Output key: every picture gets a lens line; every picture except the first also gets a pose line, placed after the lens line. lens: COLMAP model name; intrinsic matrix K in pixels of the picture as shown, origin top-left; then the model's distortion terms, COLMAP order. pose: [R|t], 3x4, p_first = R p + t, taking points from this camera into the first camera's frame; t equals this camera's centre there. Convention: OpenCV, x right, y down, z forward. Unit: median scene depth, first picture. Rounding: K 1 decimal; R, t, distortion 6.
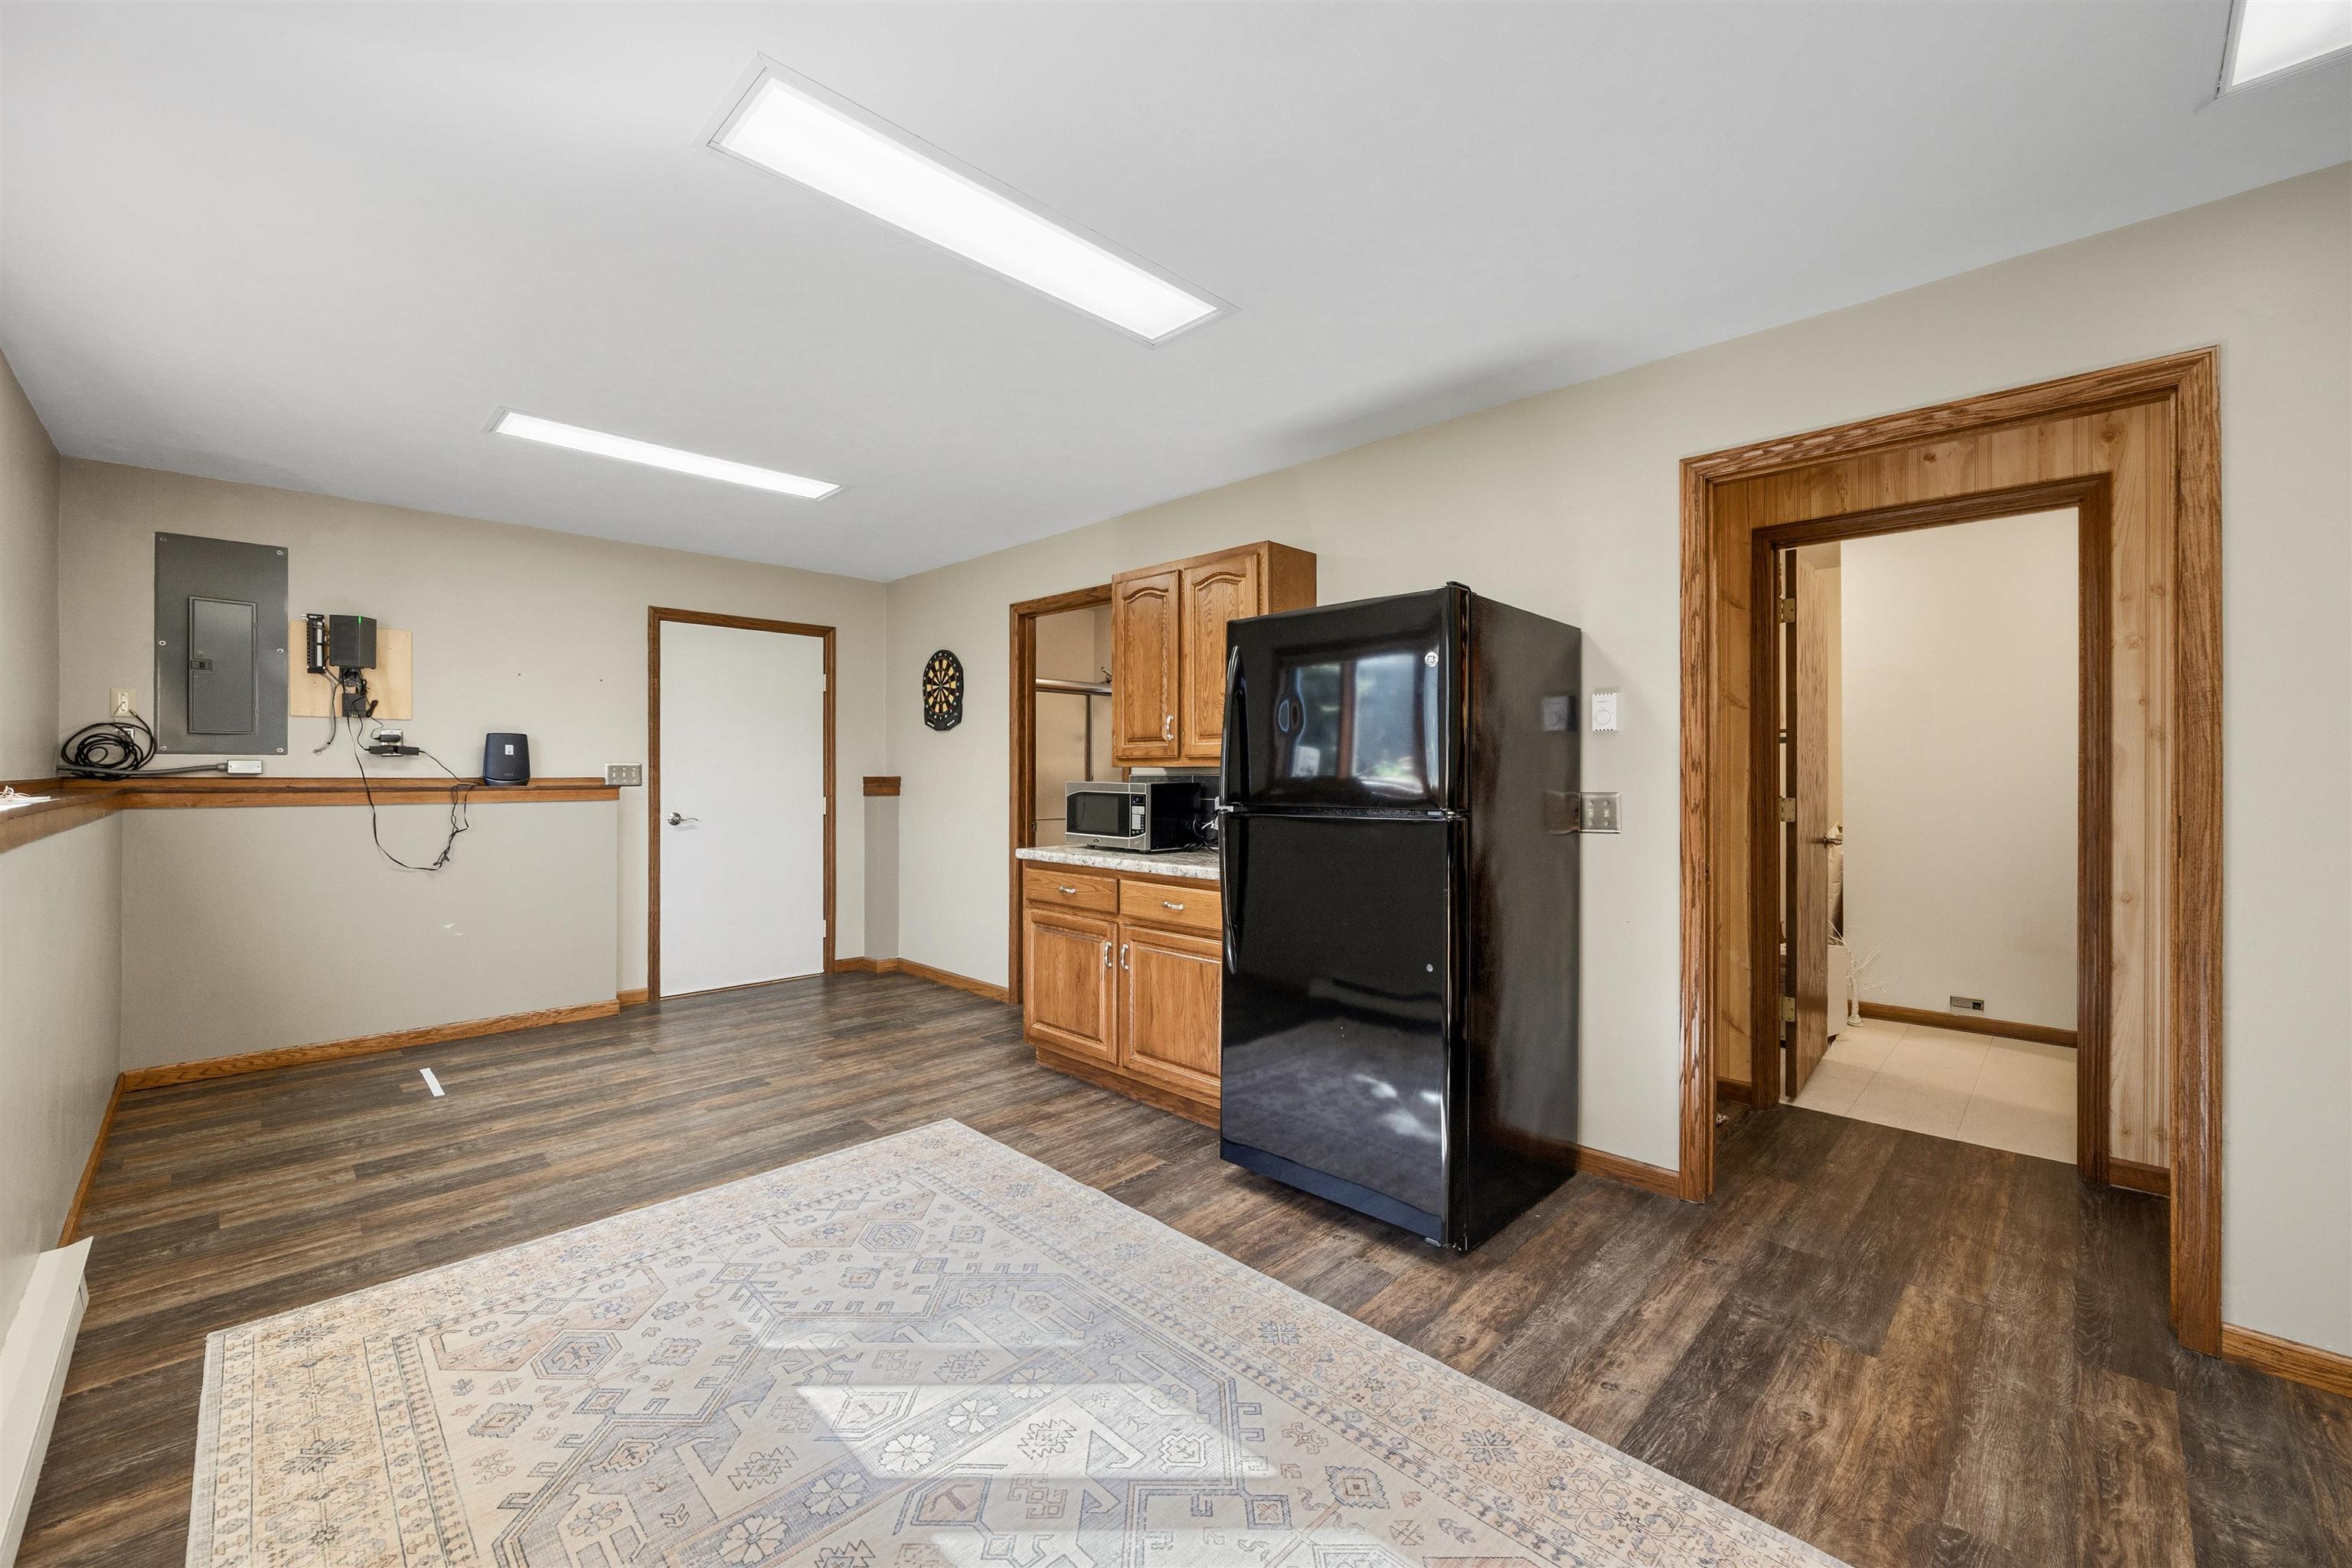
lens RADIAL K [[918.7, 0, 1146.8], [0, 918.7, 782.2], [0, 0, 1]] dist [-0.000258, 0.000318]
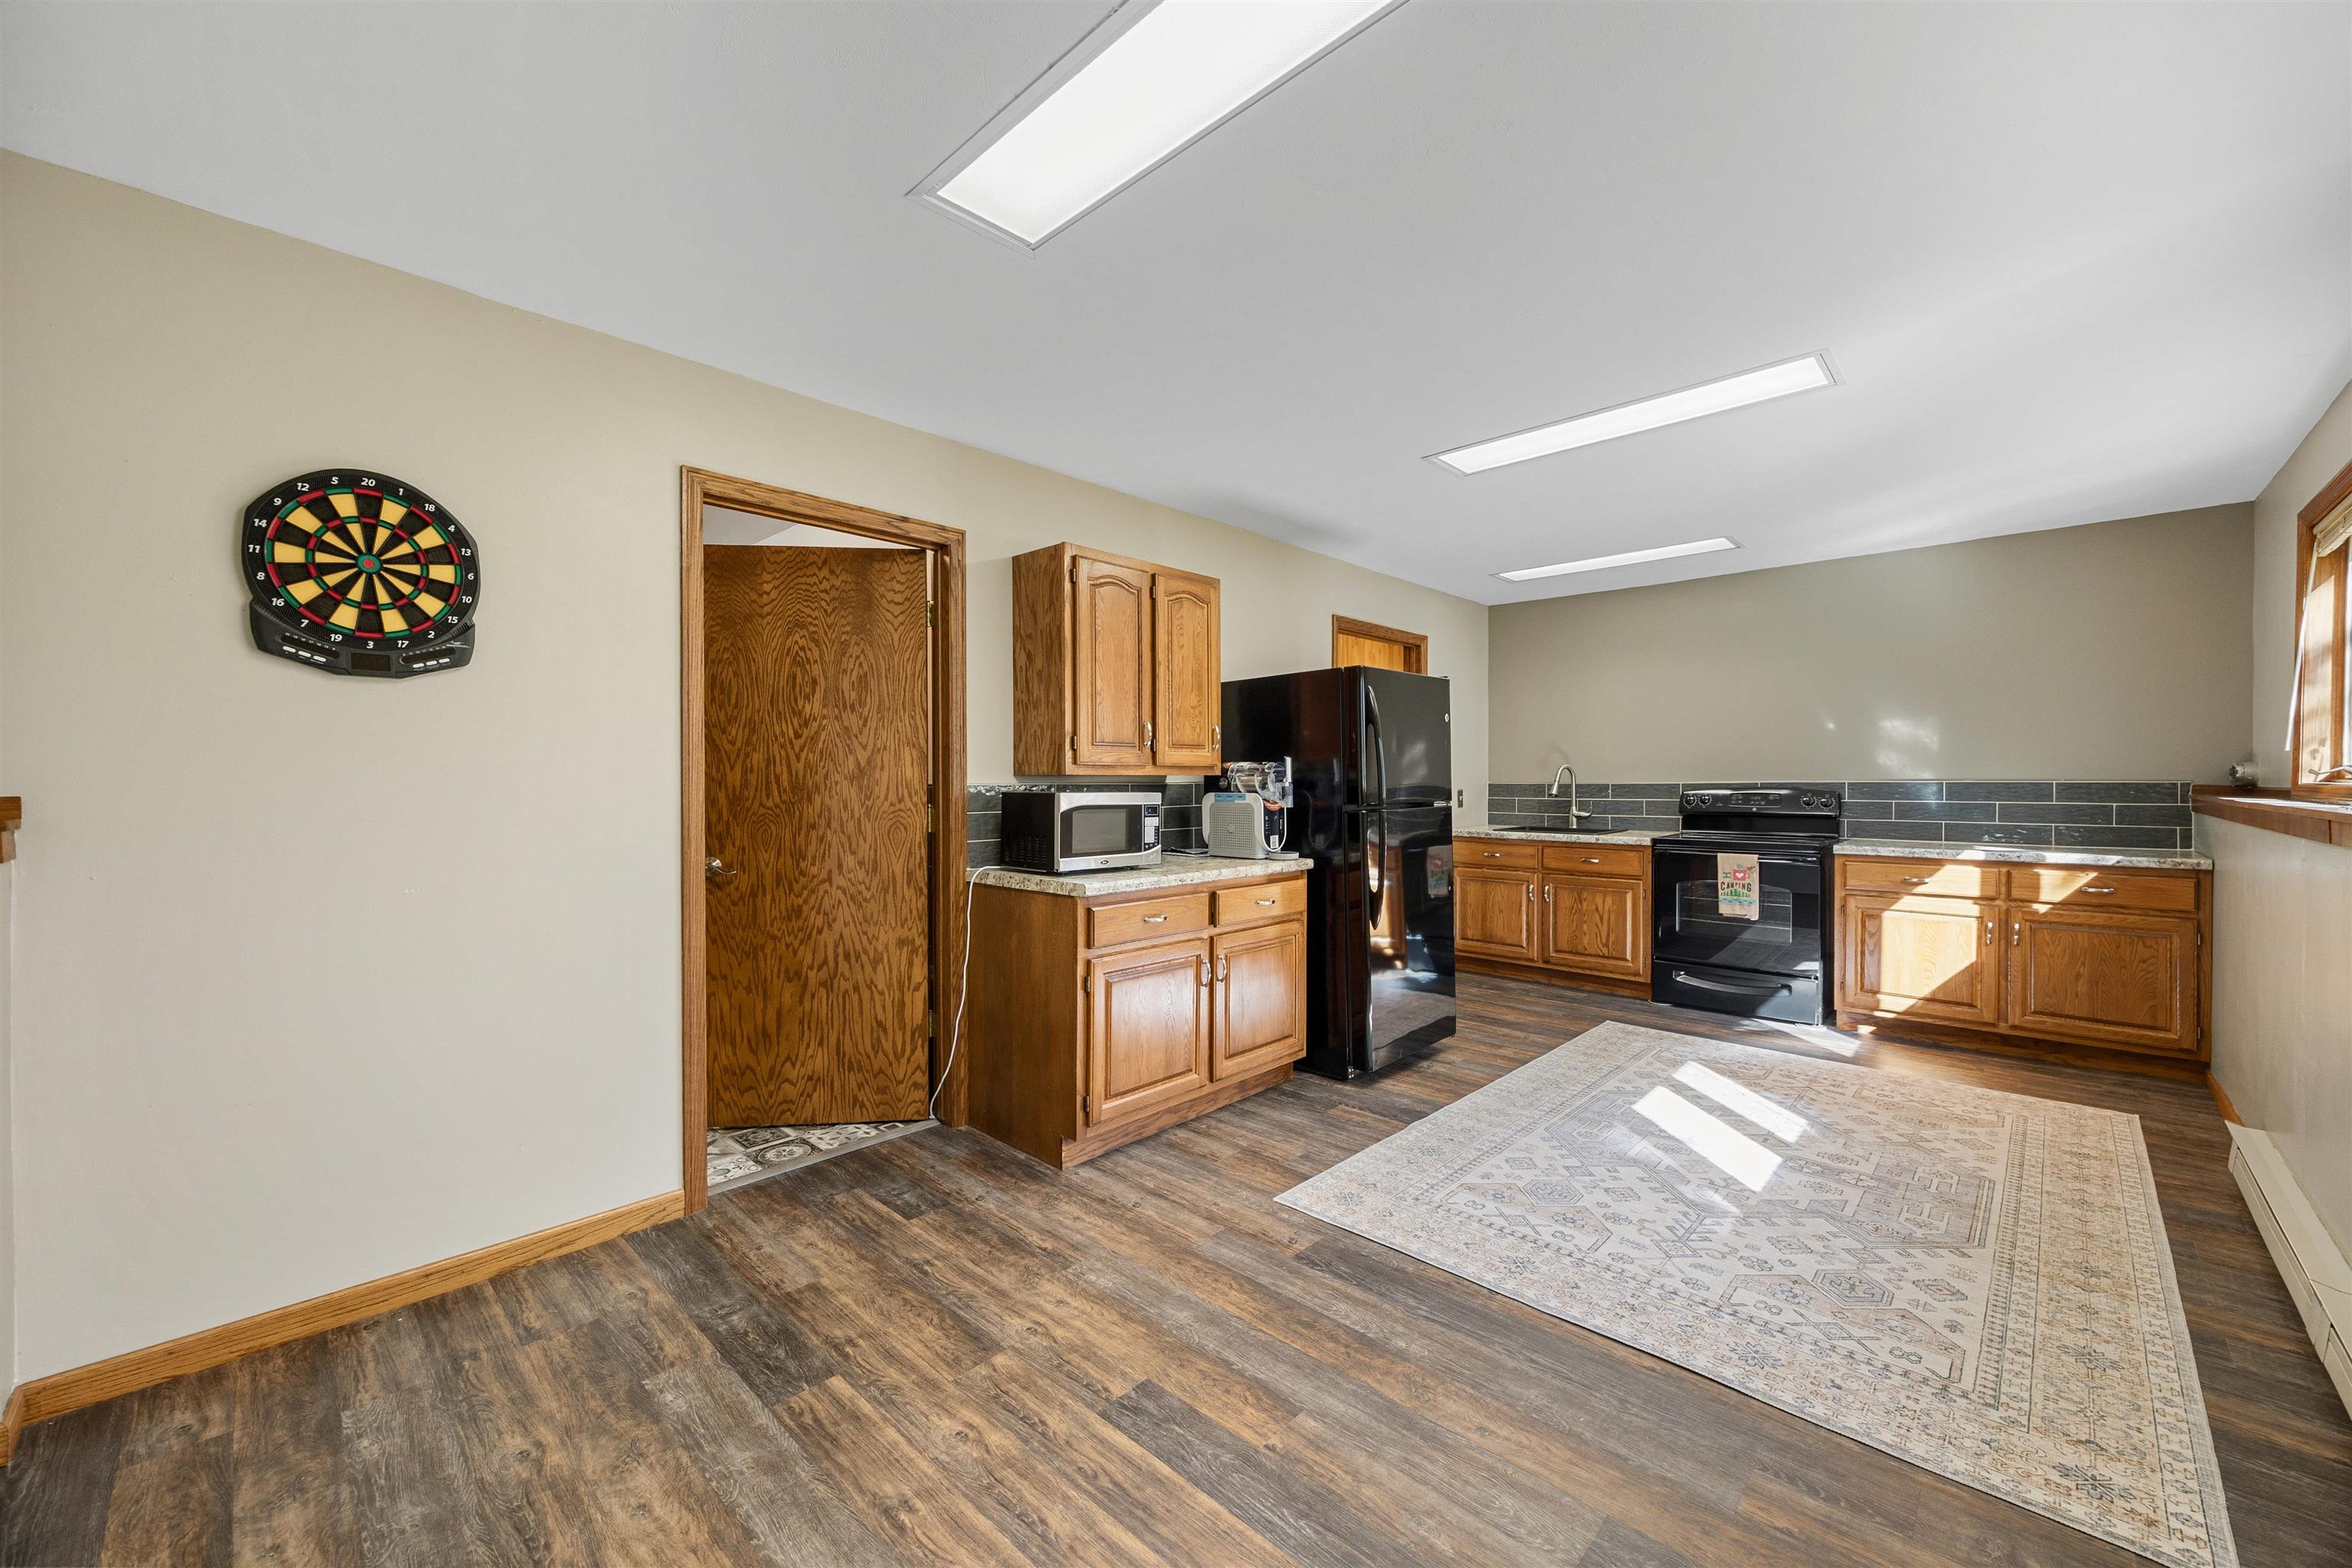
lens RADIAL K [[905.9, 0, 1159.4], [0, 905.9, 796.8], [0, 0, 1]] dist [-0.002691, -0.000699]
pose [[-0.014256, -0.020462, 0.999689, -1.063264], [0.011247, 0.999724, 0.020623, -0.015584], [-0.999835, 0.011538, -0.014022, 1.155445]]
